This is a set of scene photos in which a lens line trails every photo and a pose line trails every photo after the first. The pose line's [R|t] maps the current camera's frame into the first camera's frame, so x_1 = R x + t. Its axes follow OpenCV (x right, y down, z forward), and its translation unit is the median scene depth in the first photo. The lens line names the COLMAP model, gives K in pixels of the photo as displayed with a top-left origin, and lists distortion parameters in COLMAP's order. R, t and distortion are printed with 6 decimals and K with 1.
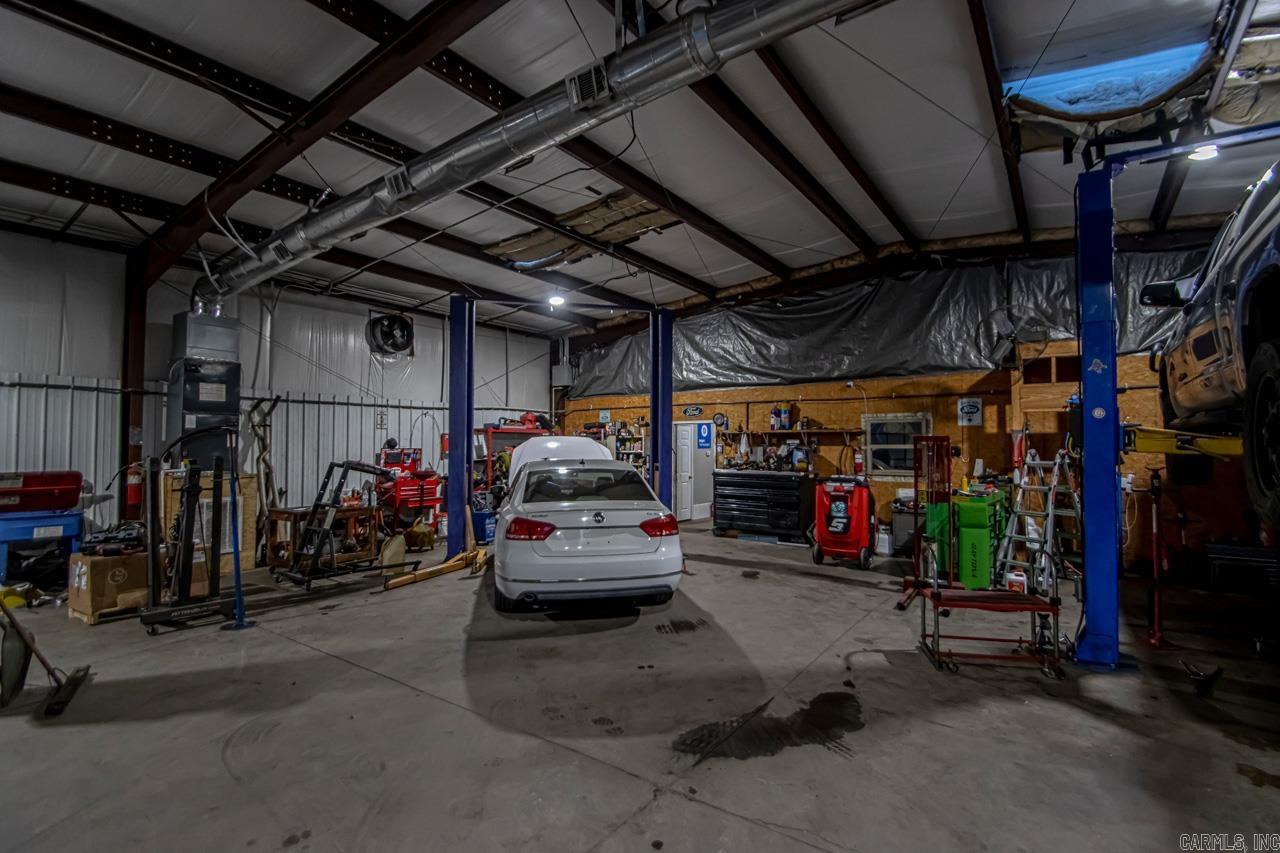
lens RADIAL K [[591.6, 0, 650.8], [0, 591.6, 425.2], [0, 0, 1]] dist [0.017355, -0.019589]
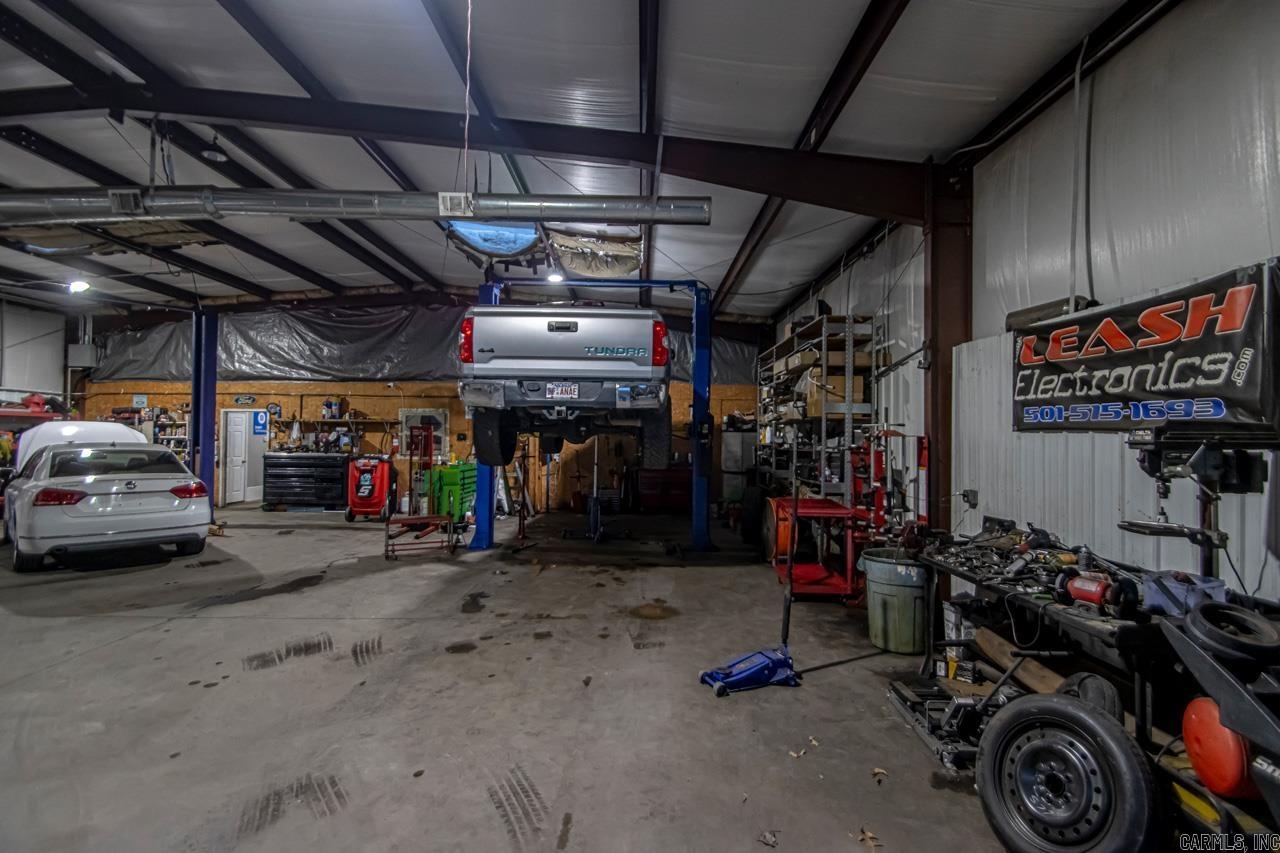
lens RADIAL K [[591.6, 0, 650.8], [0, 591.6, 425.2], [0, 0, 1]] dist [0.017355, -0.019589]
pose [[0.807378, 0.013439, 0.589882, 0.032192], [-0.025738, 0.999591, 0.012454, -0.011352], [-0.589473, -0.025237, 0.807394, -0.353074]]
